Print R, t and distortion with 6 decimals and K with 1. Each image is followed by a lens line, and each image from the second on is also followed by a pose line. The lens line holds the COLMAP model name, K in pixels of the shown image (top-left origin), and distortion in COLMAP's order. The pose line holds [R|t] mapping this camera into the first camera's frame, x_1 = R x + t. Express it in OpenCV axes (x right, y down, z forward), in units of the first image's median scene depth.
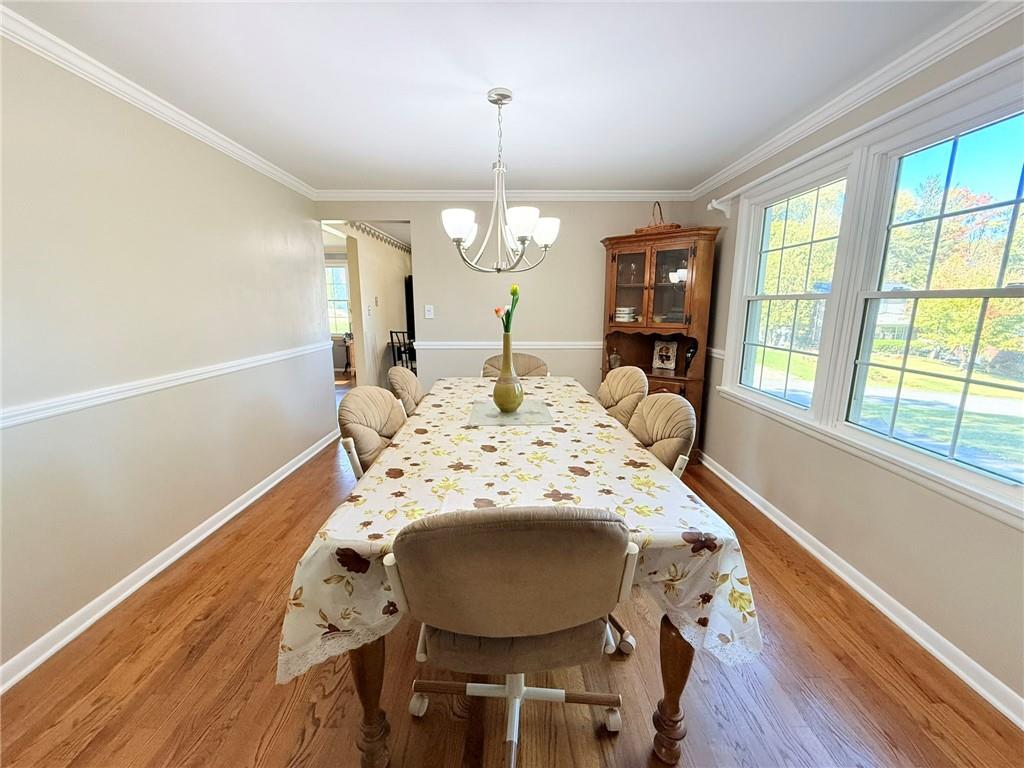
lens RADIAL K [[406.8, 0, 513.3], [0, 406.8, 383.4], [0, 0, 1]] dist [0.019566, -0.000101]
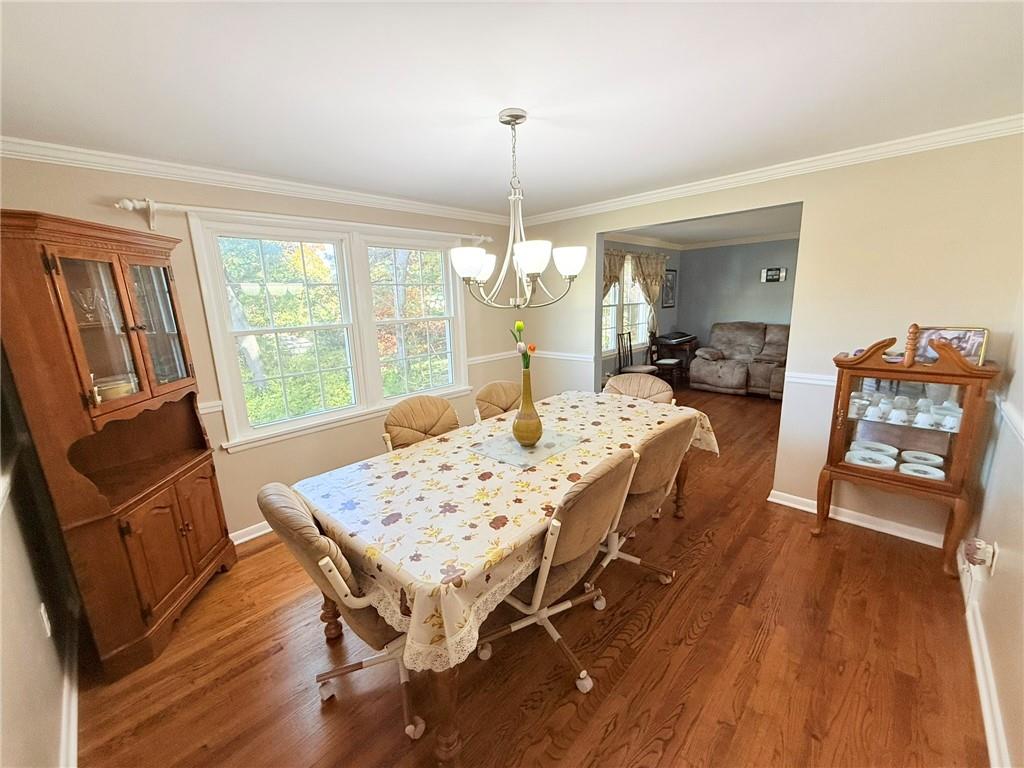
lens RADIAL K [[406.8, 0, 513.3], [0, 406.8, 383.4], [0, 0, 1]] dist [0.019566, -0.000101]
pose [[-0.714189, -0.117865, 0.689958, -0.792070], [0.171964, 0.925963, 0.336186, -0.404772], [-0.678500, 0.358748, -0.641044, 1.461200]]
